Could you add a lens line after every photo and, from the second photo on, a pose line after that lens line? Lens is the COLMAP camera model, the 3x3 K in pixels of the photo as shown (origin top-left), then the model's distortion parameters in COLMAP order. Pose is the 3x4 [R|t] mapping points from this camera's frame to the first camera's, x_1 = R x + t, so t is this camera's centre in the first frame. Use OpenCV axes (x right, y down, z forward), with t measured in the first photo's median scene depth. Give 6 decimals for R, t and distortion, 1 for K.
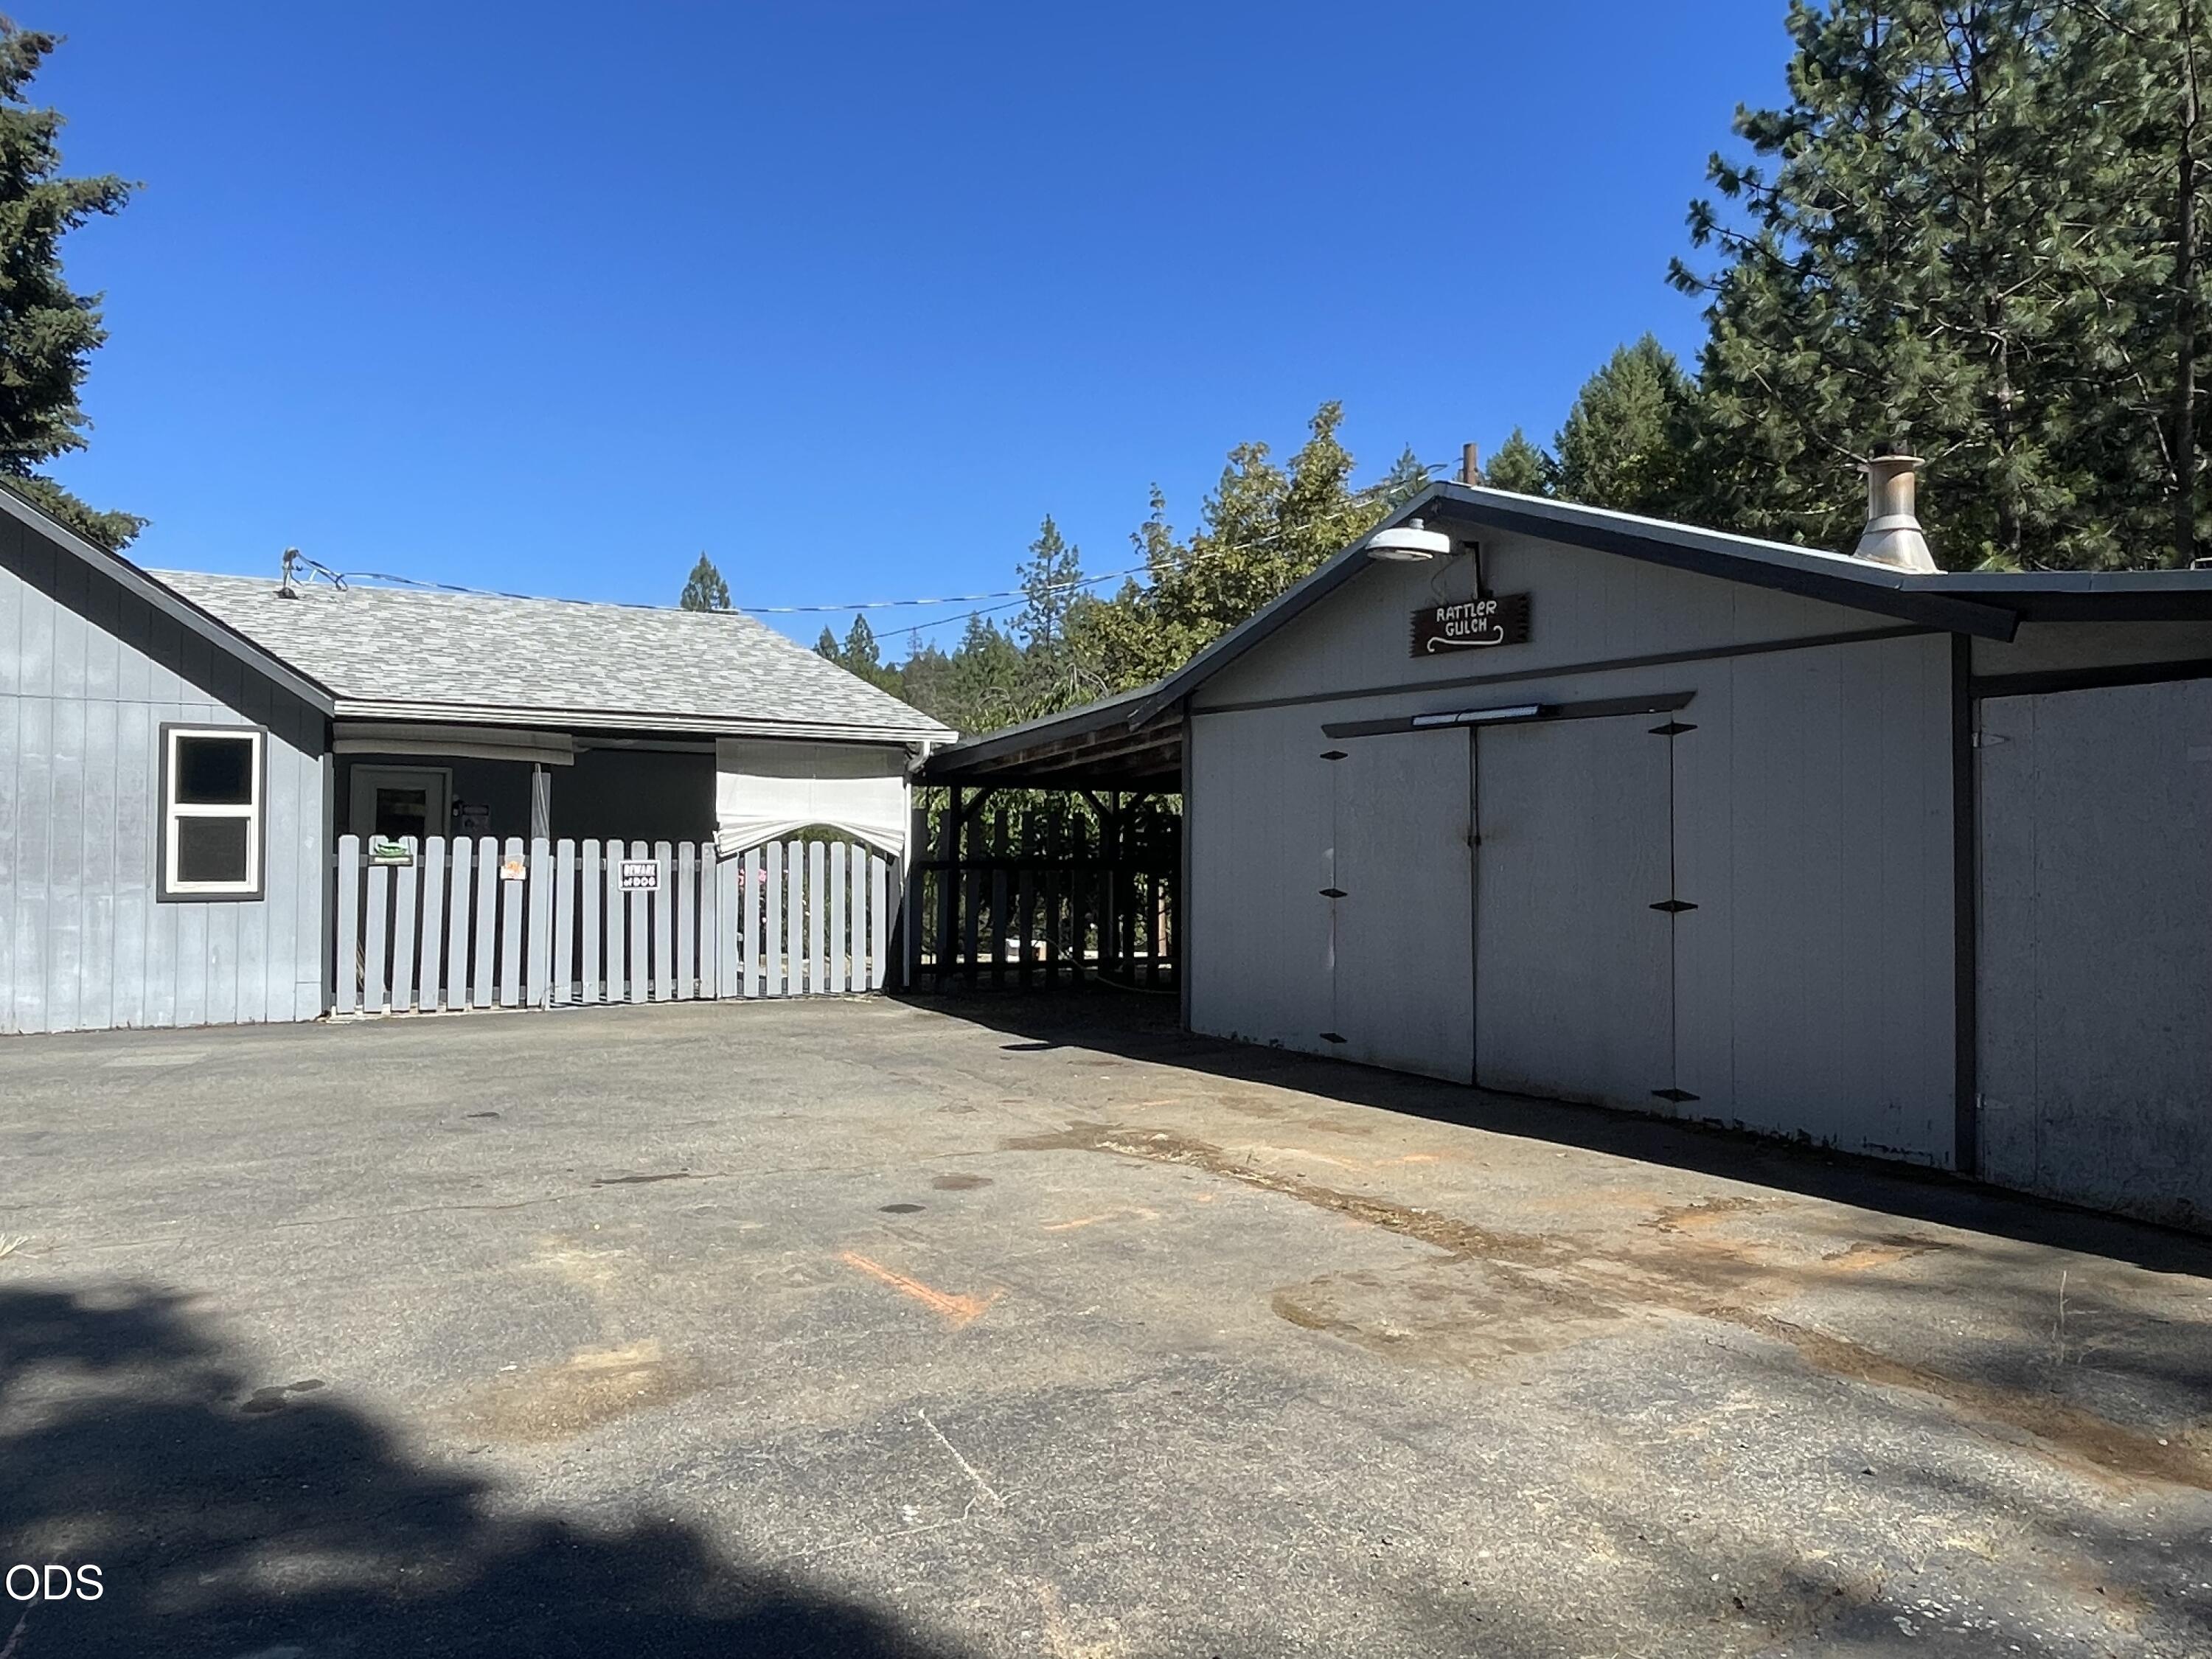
lens RADIAL K [[1583.9, 0, 1108.4], [0, 1583.9, 831.1], [0, 0, 1]] dist [-0.016981, -0.001989]
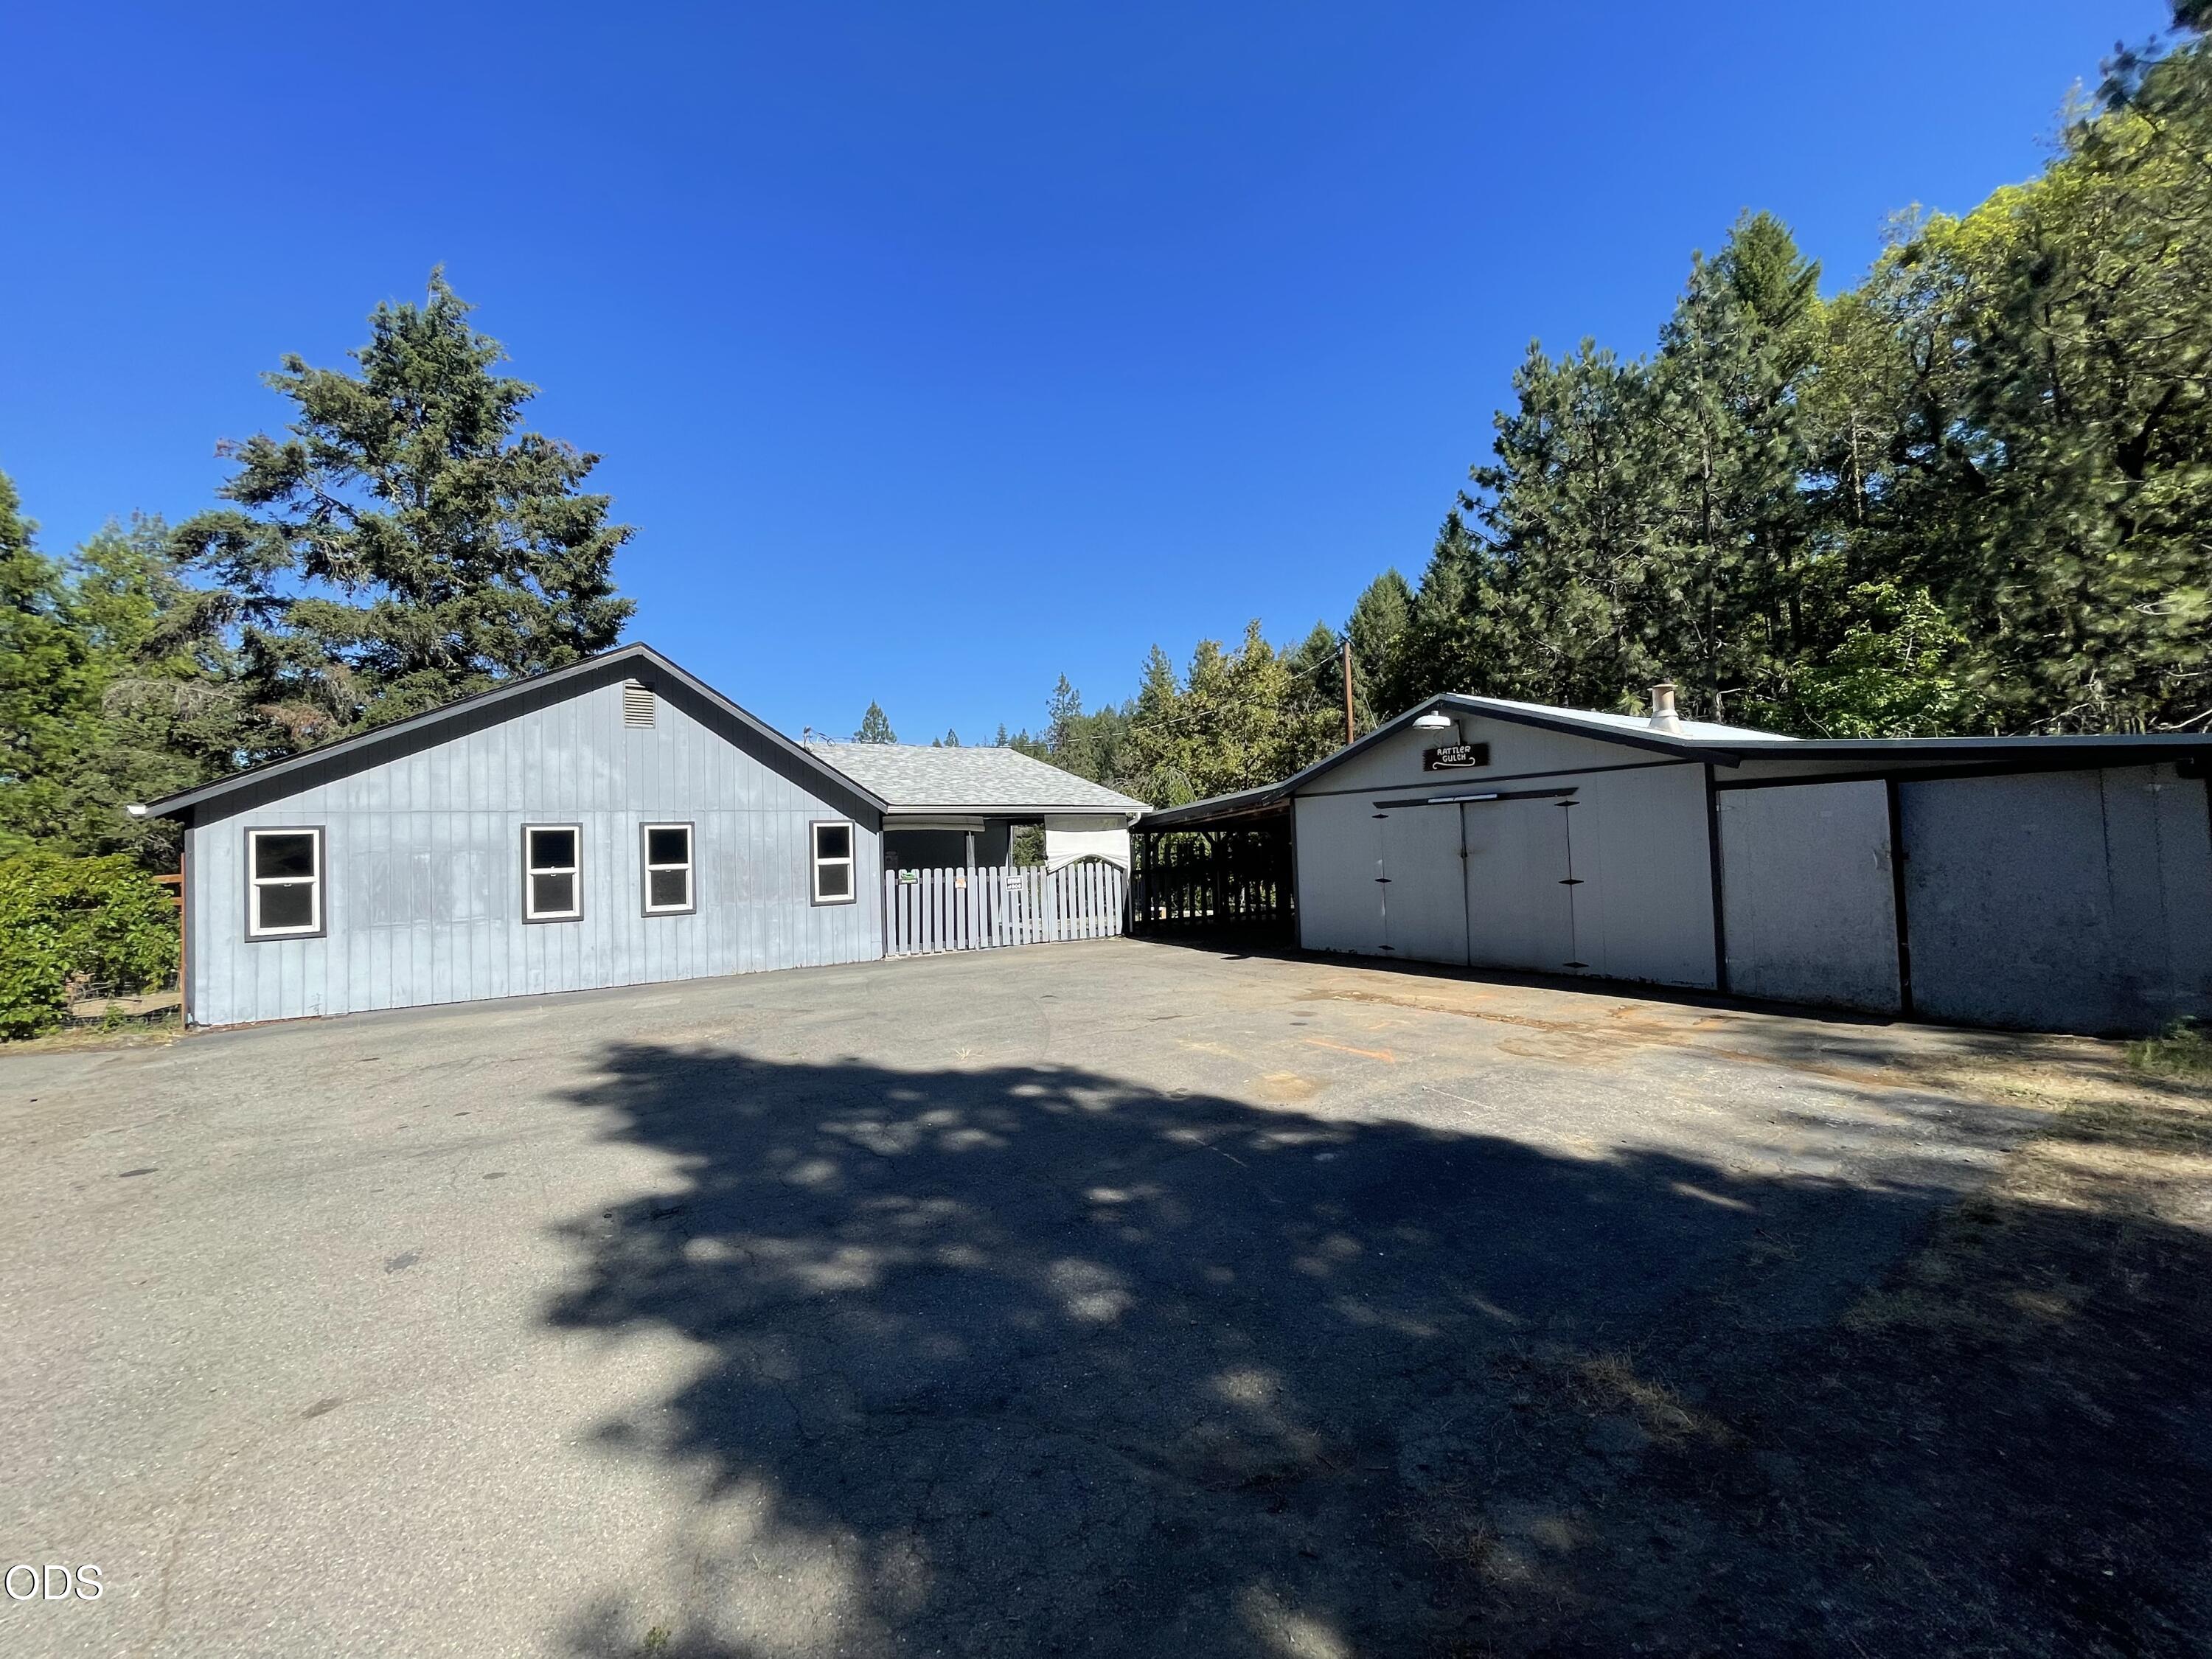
lens RADIAL K [[881.2, 0, 1100.2], [0, 881.2, 835.4], [0, 0, 1]] dist [-0.023823, -0.000106]
pose [[0.999042, -0.037992, 0.021699, -0.216468], [0.038167, 0.999242, -0.007696, -0.022226], [-0.021390, 0.008516, 0.999735, -0.153809]]
